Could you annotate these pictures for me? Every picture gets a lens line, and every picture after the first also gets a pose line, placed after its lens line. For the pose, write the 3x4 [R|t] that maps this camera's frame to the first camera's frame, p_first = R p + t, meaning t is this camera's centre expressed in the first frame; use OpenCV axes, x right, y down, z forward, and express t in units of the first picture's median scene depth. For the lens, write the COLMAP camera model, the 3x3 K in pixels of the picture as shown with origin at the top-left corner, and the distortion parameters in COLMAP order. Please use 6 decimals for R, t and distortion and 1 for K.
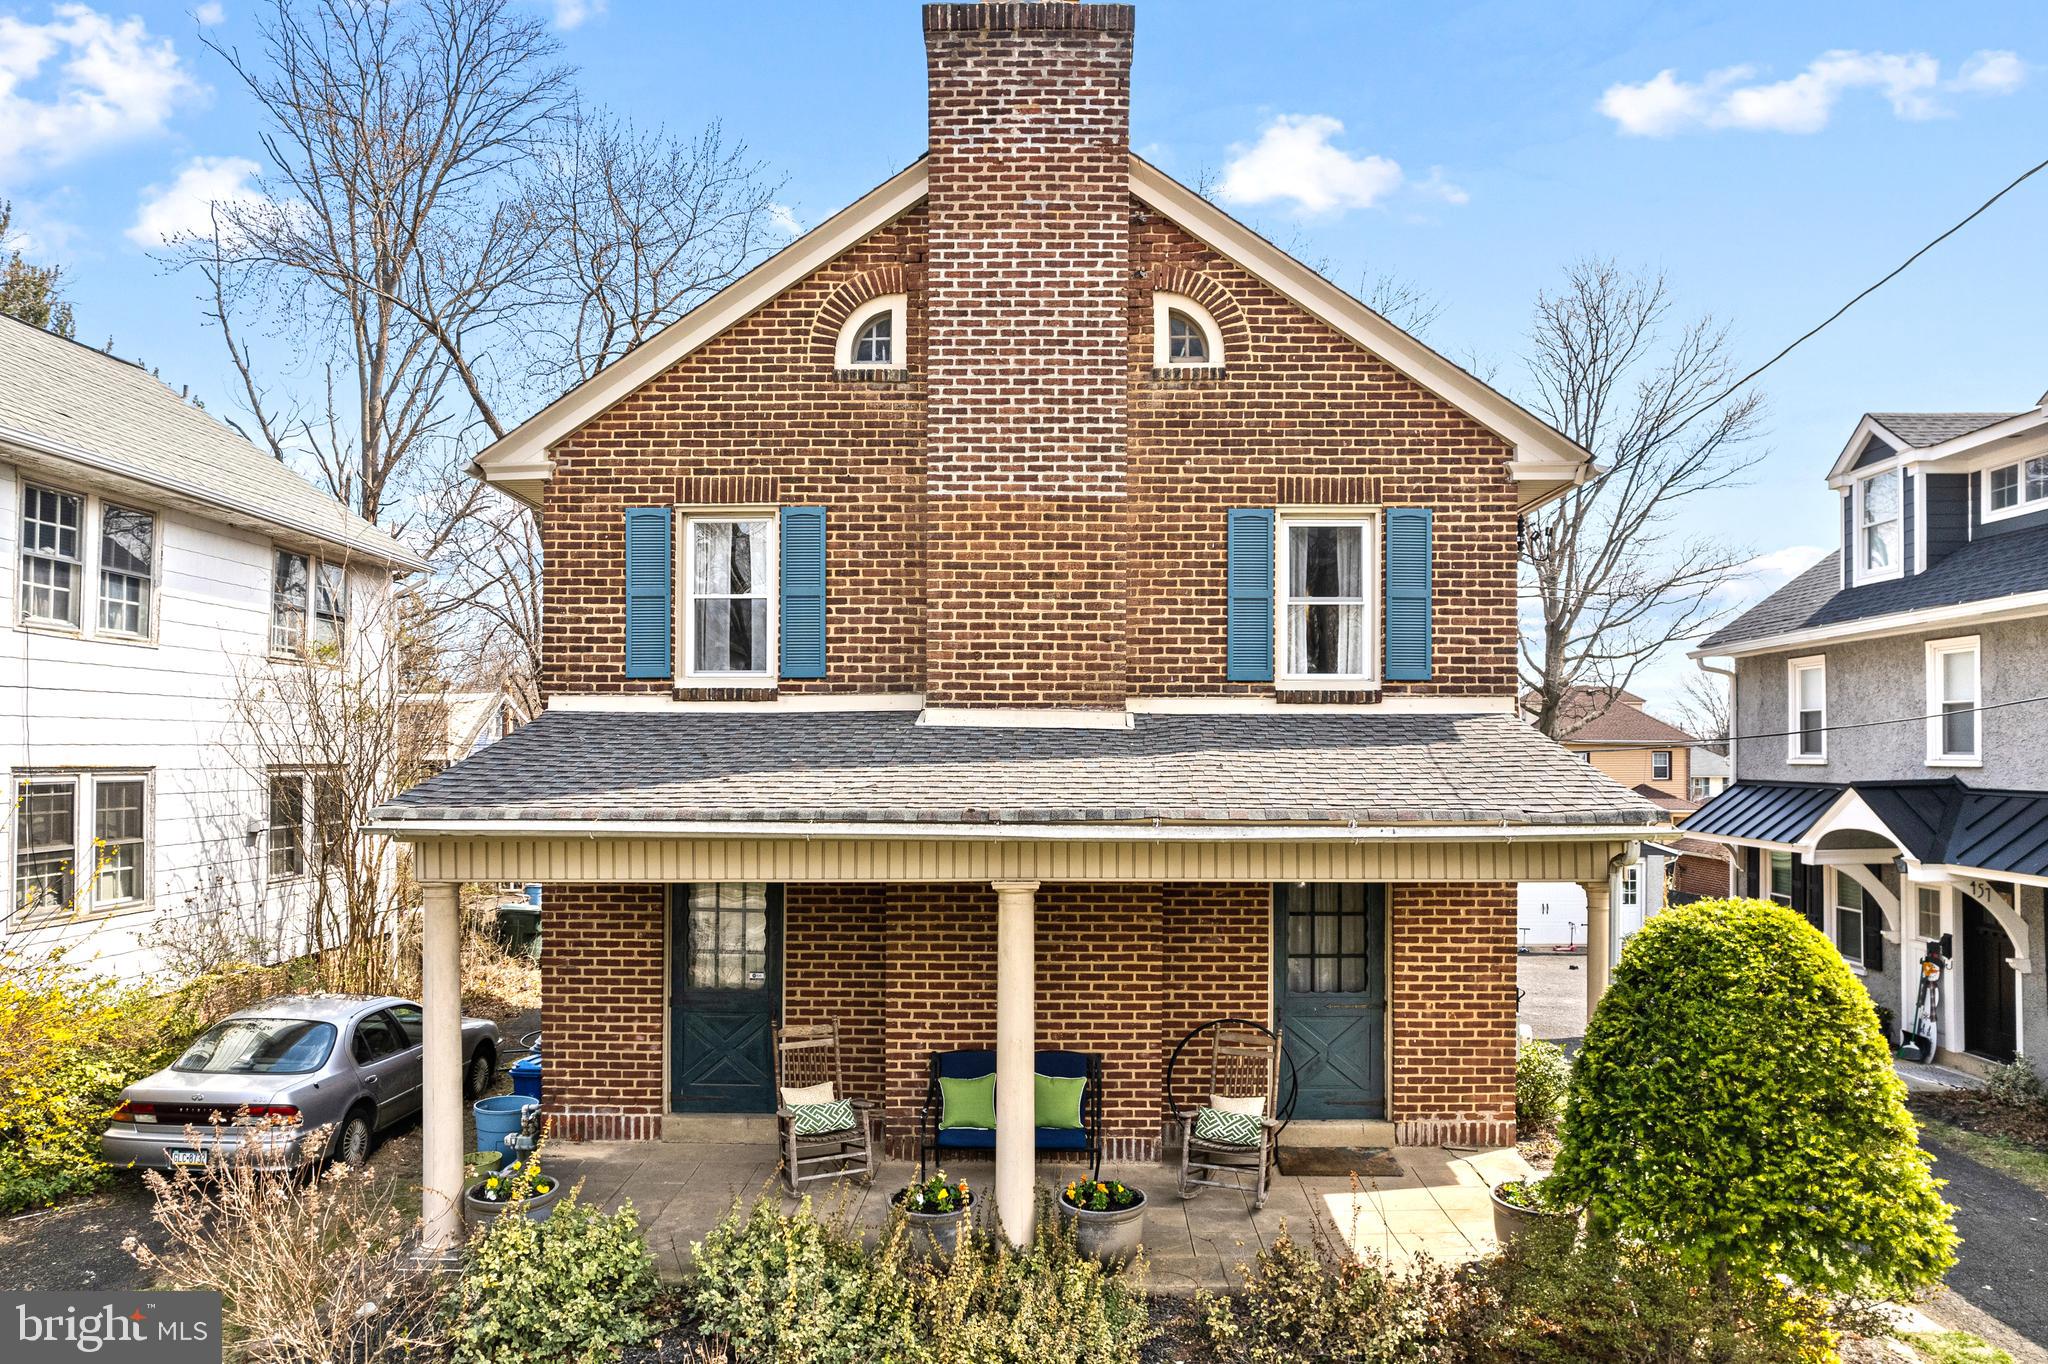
lens RADIAL K [[1365.0, 0, 1029.5], [0, 1365.0, 721.8], [0, 0, 1]] dist [-0.031177, 0.004081]
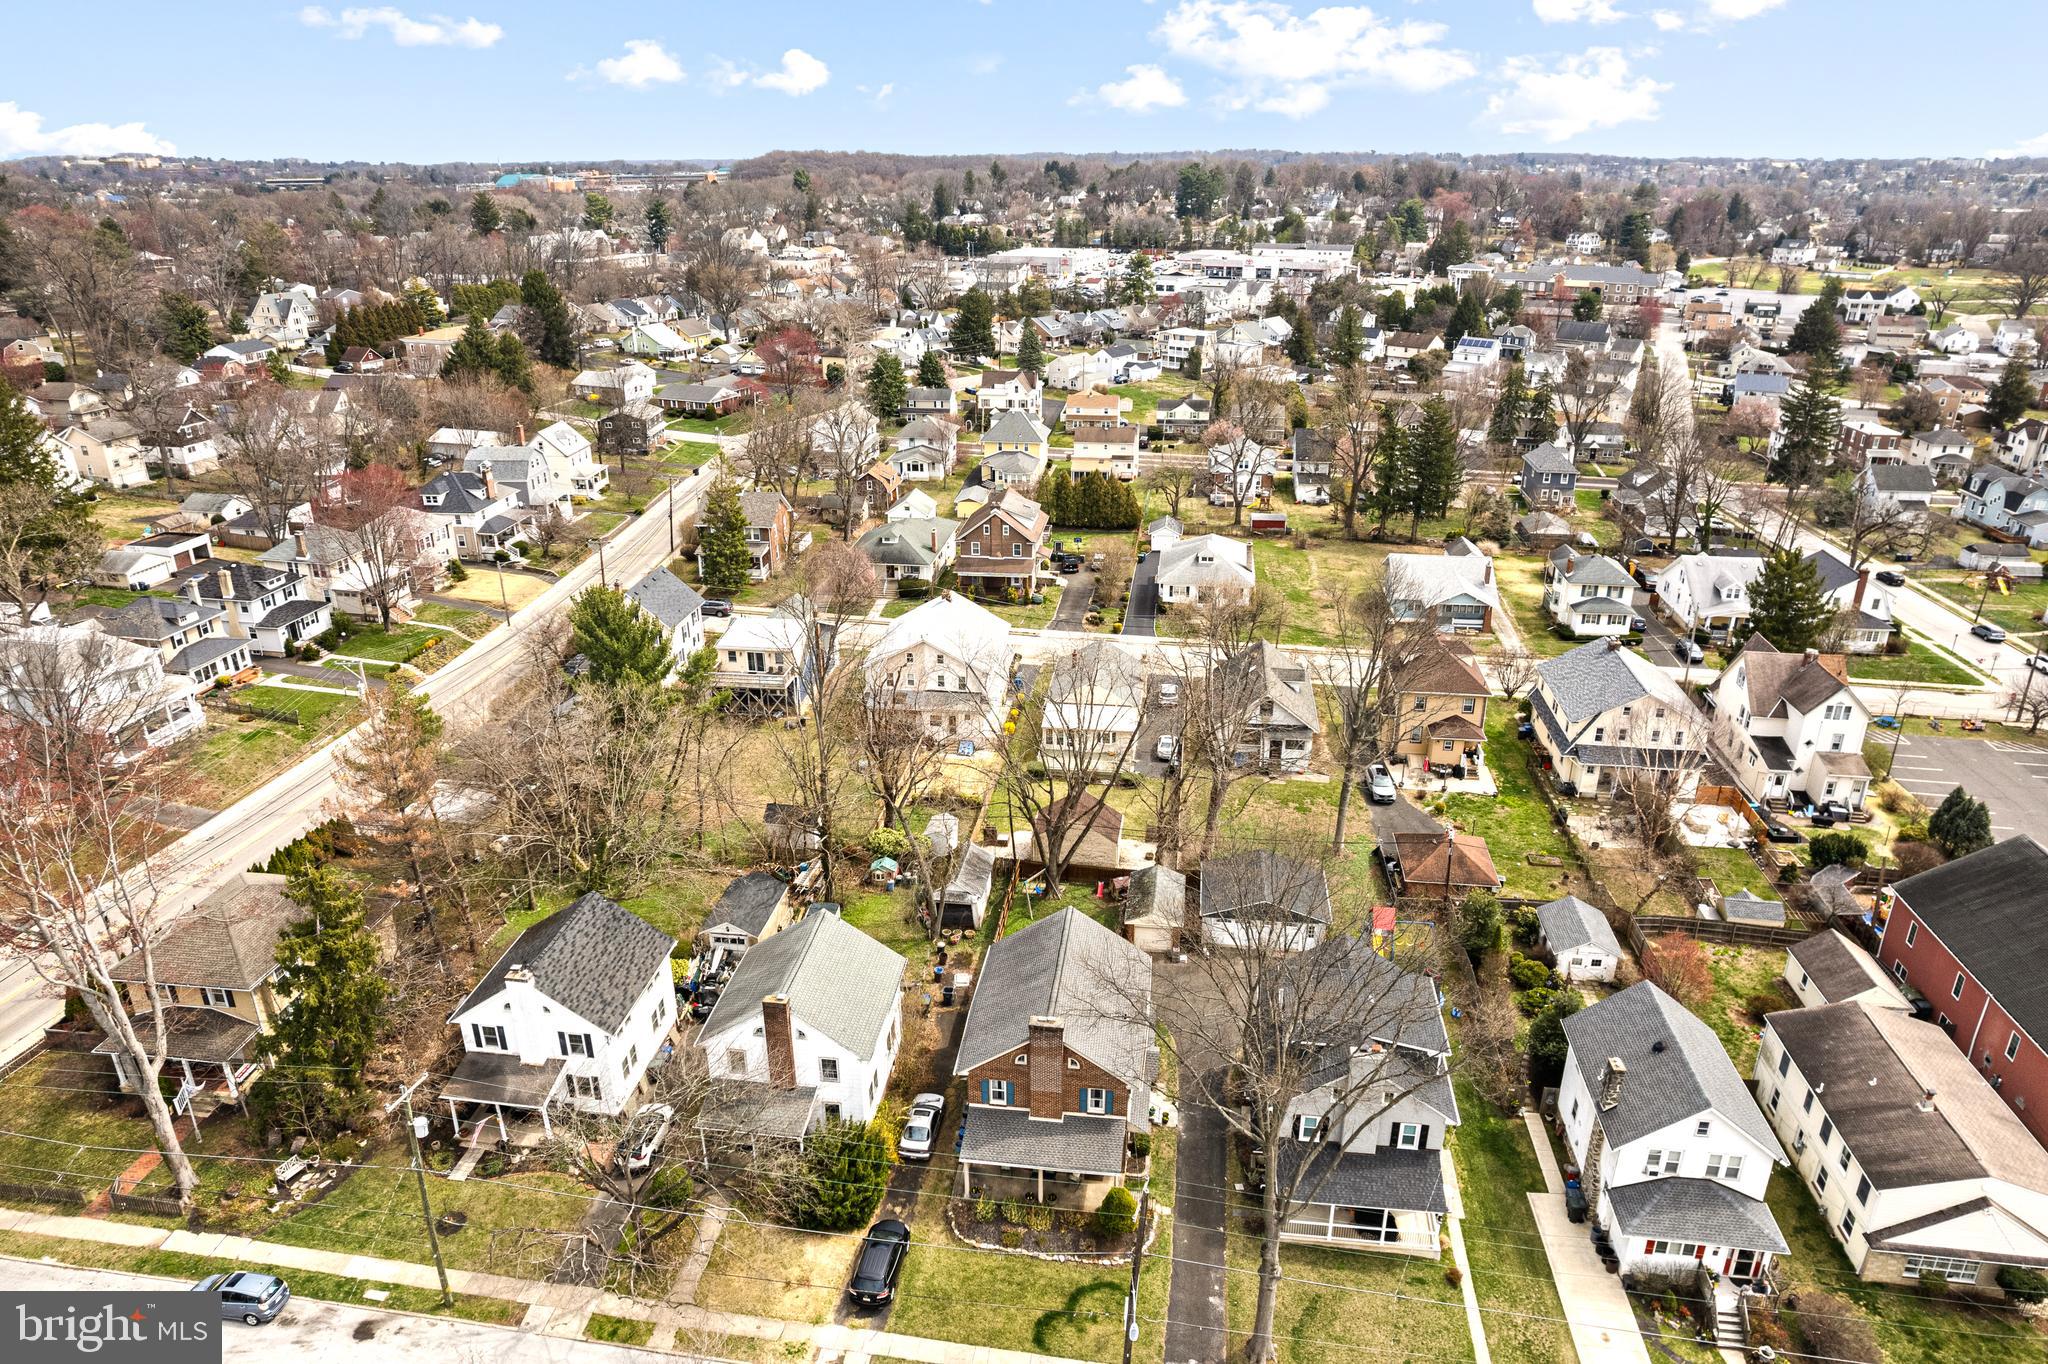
lens RADIAL K [[1310.8, 0, 1019.9], [0, 1310.8, 702.4], [0, 0, 1]] dist [-0.025886, 0.000688]
pose [[0.993724, 0.041312, -0.103954, 0.426773], [0.005364, 0.910639, 0.413169, -4.259123], [0.111734, -0.411133, 0.904702, -3.700432]]
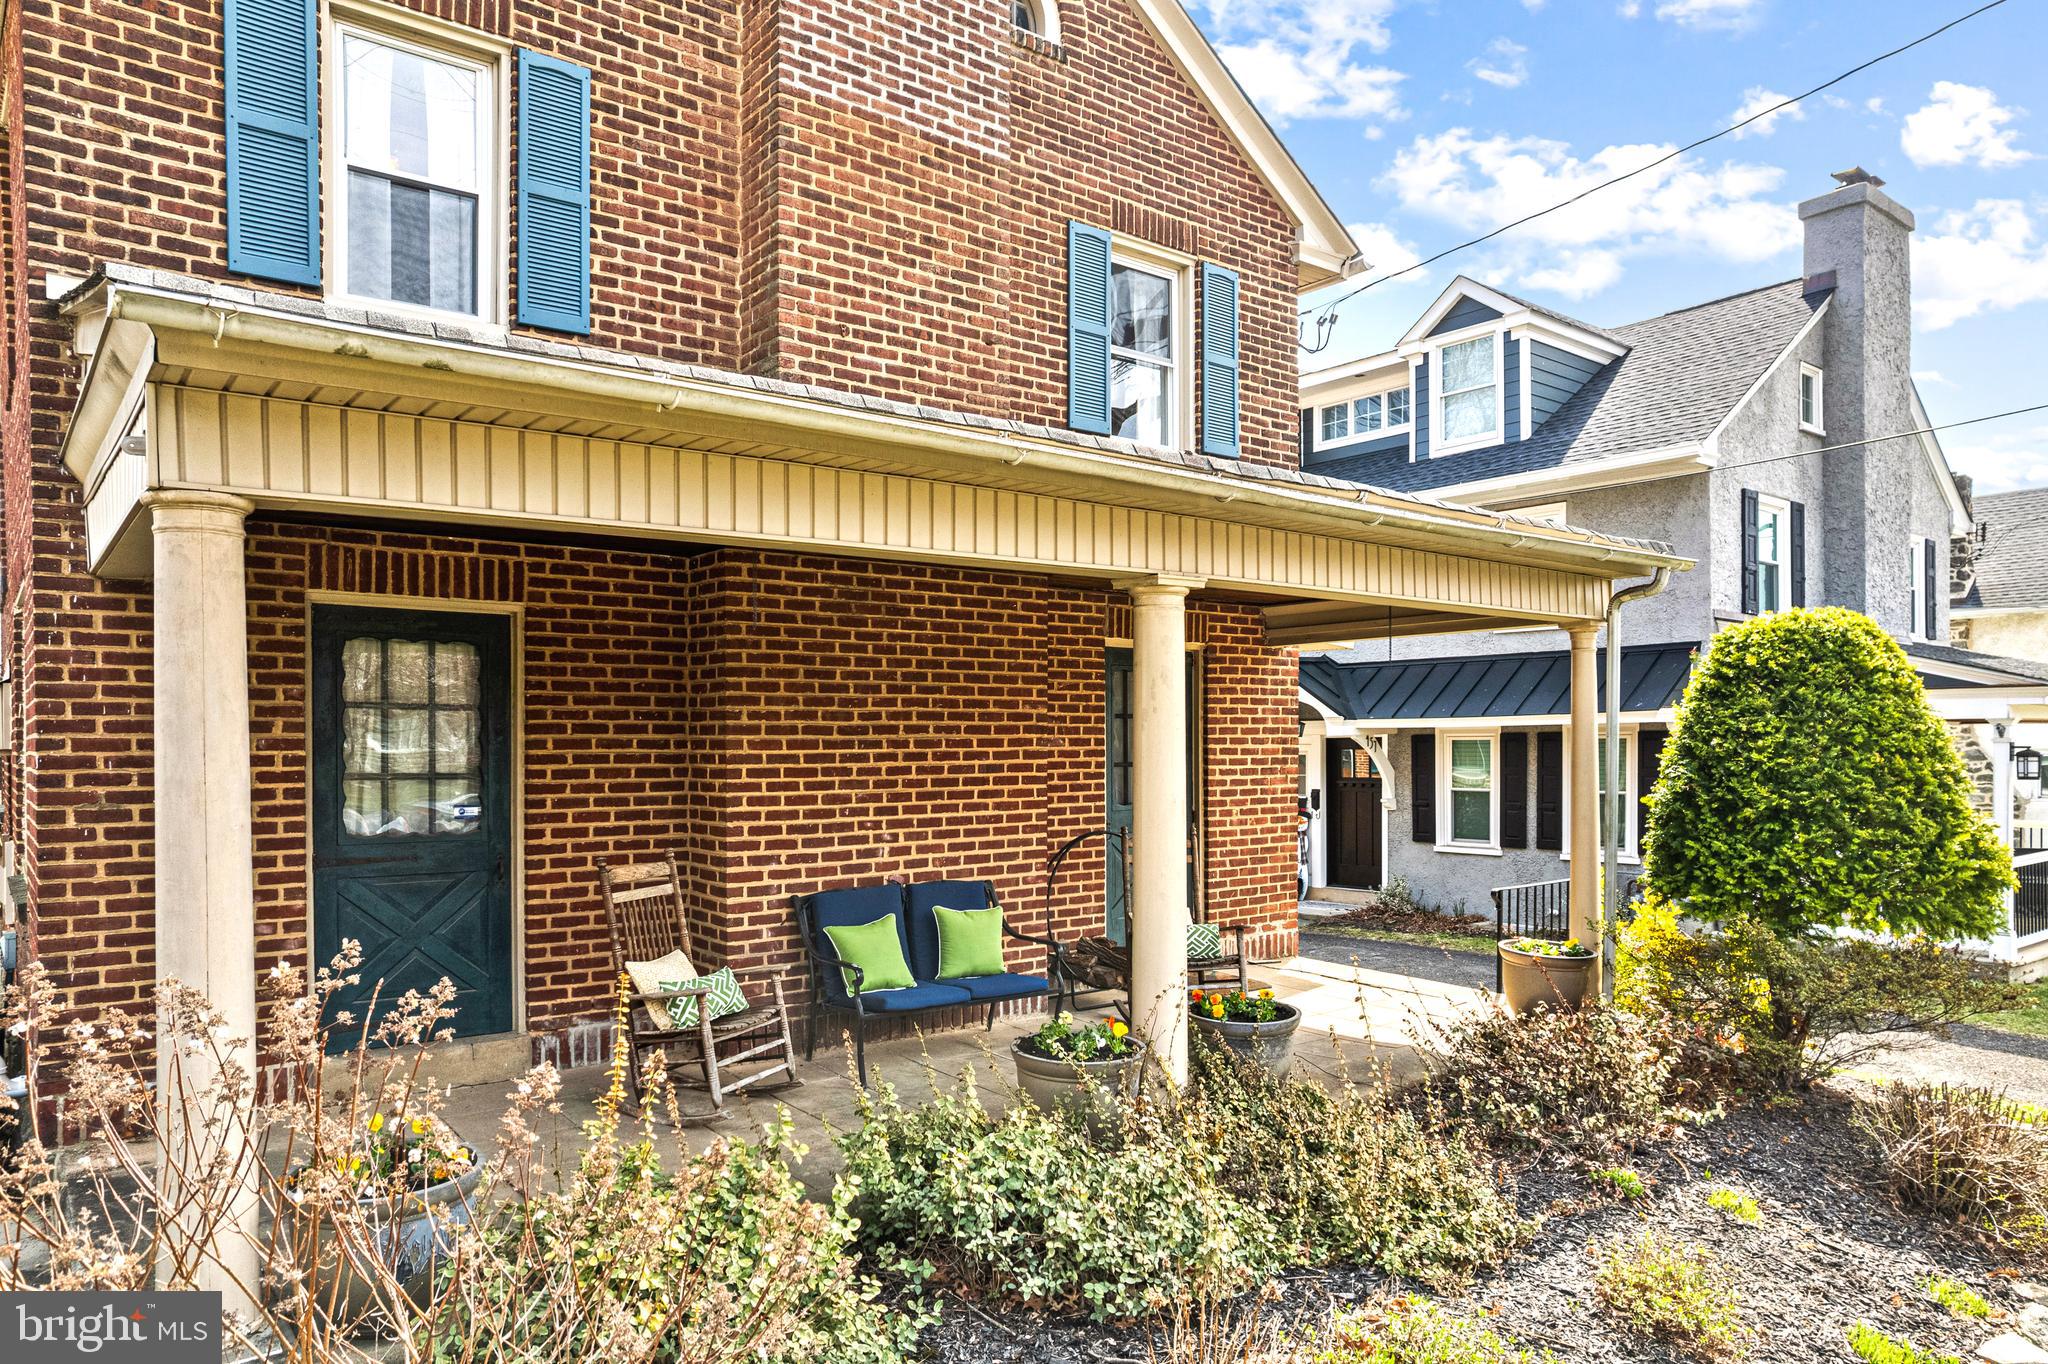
lens RADIAL K [[1331.8, 0, 1022.4], [0, 1331.8, 744.0], [0, 0, 1]] dist [-0.035965, 0.000213]
pose [[0.772958, -0.007640, 0.634411, -0.387553], [-0.006493, 0.999780, 0.019951, 0.145020], [-0.634424, -0.019540, 0.772738, 0.393644]]
